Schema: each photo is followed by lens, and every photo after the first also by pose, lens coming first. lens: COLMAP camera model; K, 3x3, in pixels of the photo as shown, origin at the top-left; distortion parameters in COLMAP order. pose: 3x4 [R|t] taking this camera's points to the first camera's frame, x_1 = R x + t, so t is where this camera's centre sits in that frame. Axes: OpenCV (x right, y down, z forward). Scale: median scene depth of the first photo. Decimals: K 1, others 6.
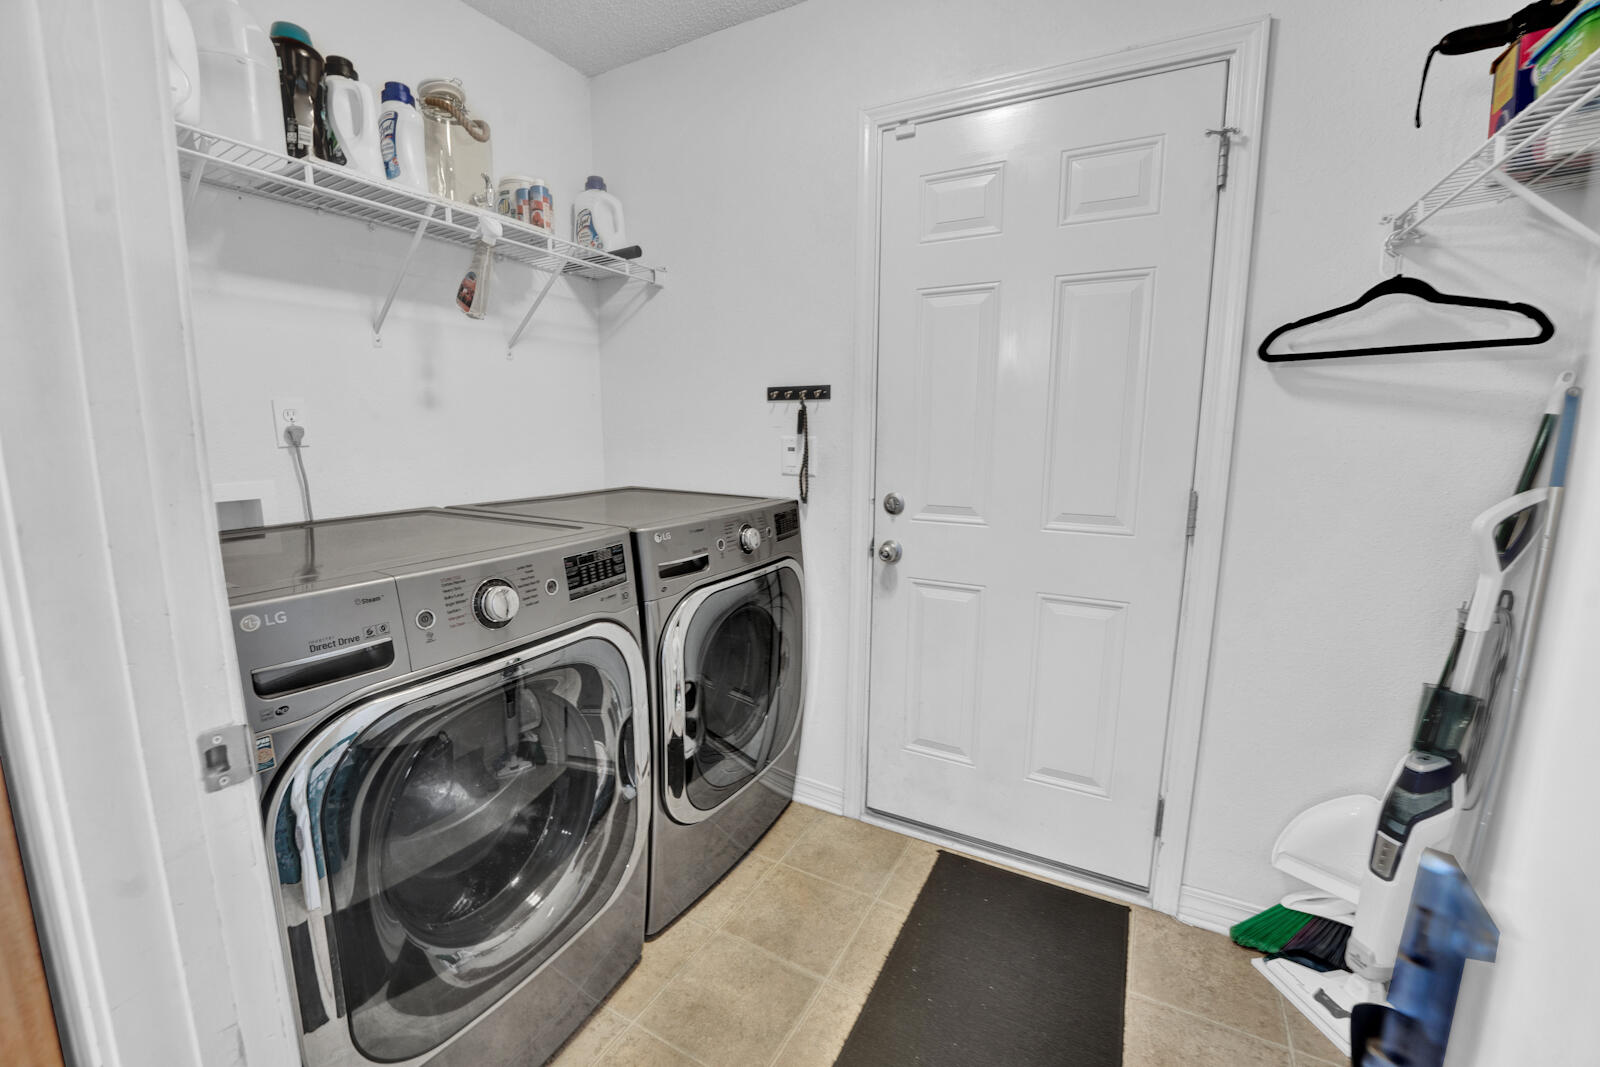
lens RADIAL K [[655.5, 0, 794.7], [0, 655.5, 527.9], [0, 0, 1]] dist [-0.027003, 0.001637]
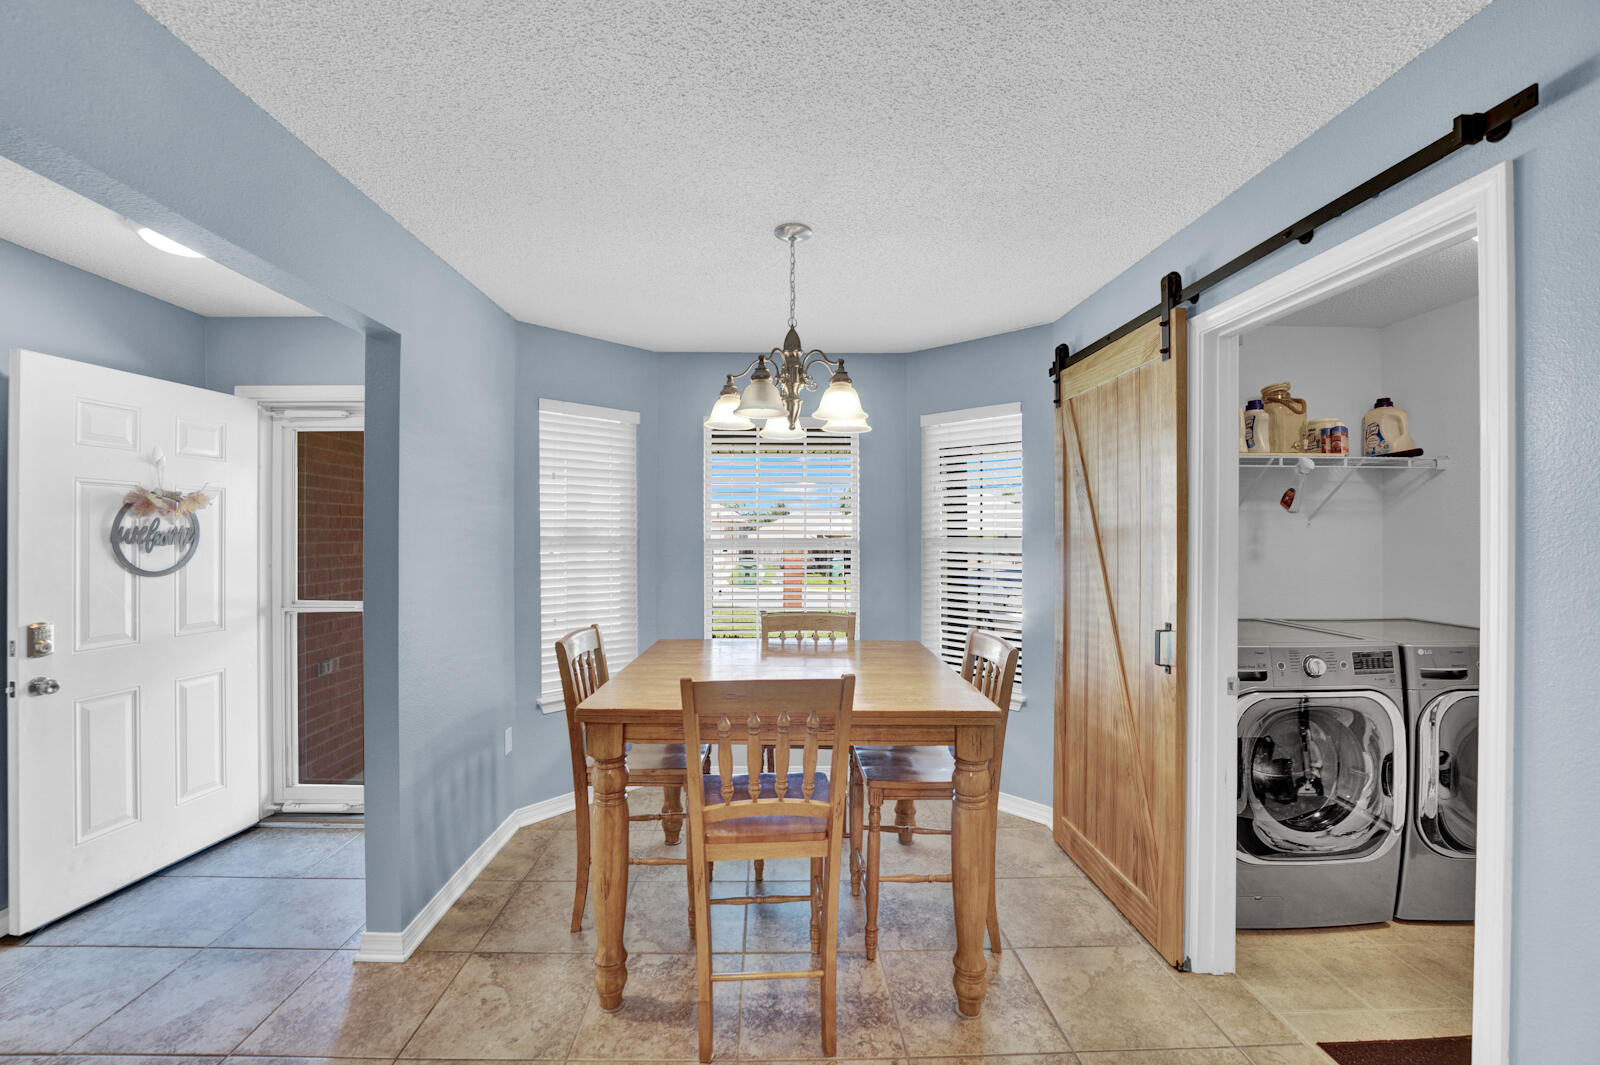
lens RADIAL K [[654.0, 0, 786.0], [0, 654.0, 530.2], [0, 0, 1]] dist [-0.031450, 0.003790]
pose [[0.504104, -0.010624, -0.863578, 0.332925], [-0.131252, 0.987367, -0.088763, 0.058328], [0.853611, 0.158092, 0.496341, -1.080738]]
